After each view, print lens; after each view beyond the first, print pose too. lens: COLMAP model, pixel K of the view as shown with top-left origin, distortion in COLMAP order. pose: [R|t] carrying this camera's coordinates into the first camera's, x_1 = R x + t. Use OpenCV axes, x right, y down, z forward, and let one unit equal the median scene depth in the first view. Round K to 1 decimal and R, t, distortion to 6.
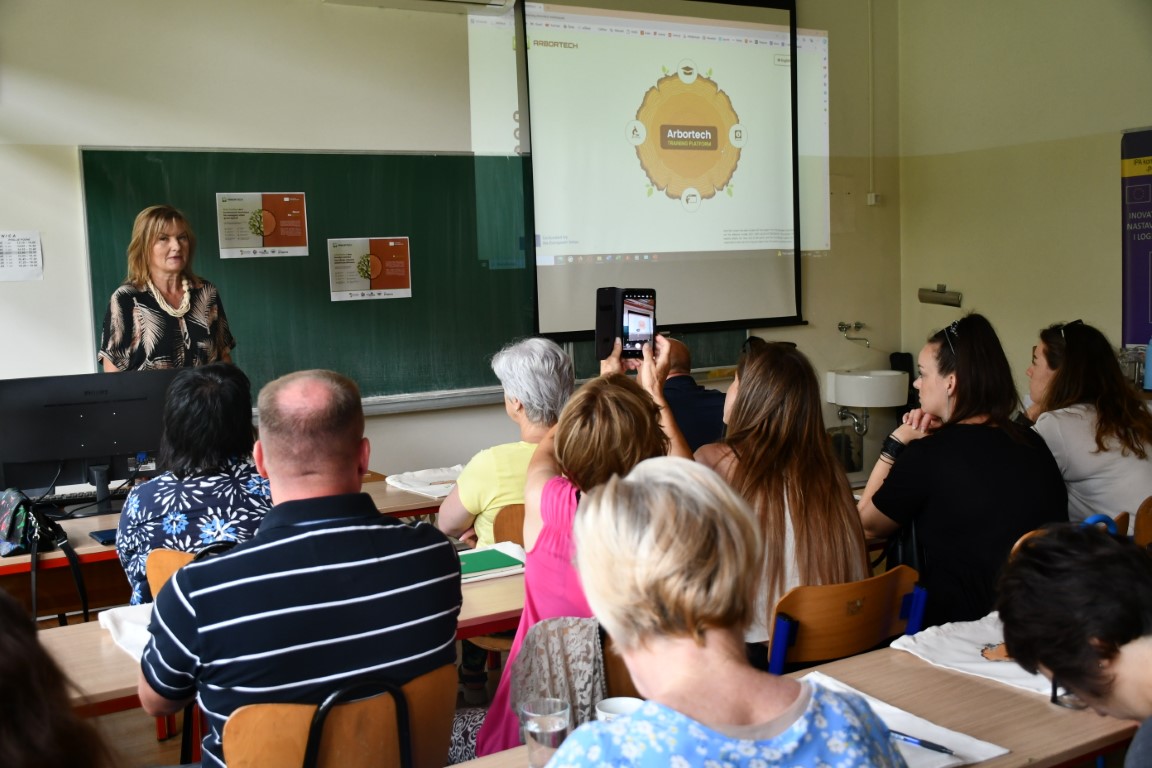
lens RADIAL K [[1278.4, 0, 576.0], [0, 1278.4, 384.0], [0, 0, 1]] dist [-0.001166, 0.001971]
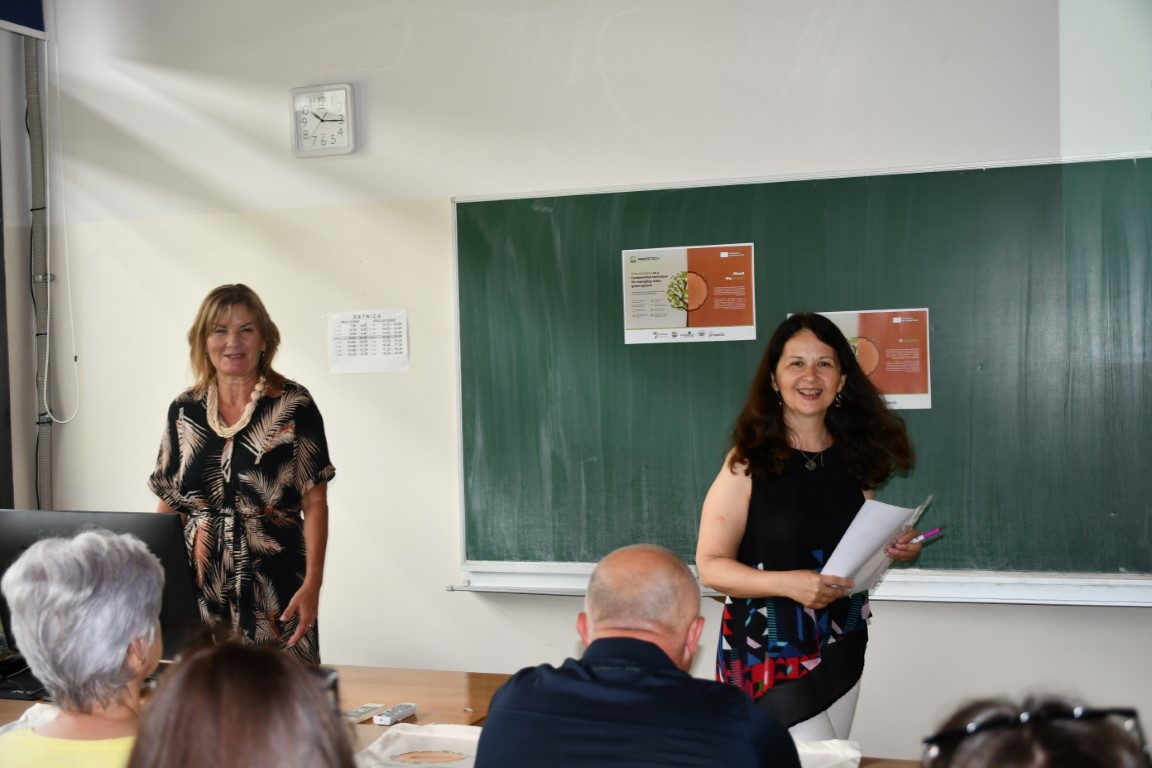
lens RADIAL K [[1578.8, 0, 576.0], [0, 1578.8, 384.0], [0, 0, 1]] dist [-0.011669, 0.030509]
pose [[0.609101, 0.031360, -0.792473, 0.388280], [-0.069682, 0.997470, -0.014086, -0.062930], [0.790026, 0.063801, 0.609745, 0.459477]]
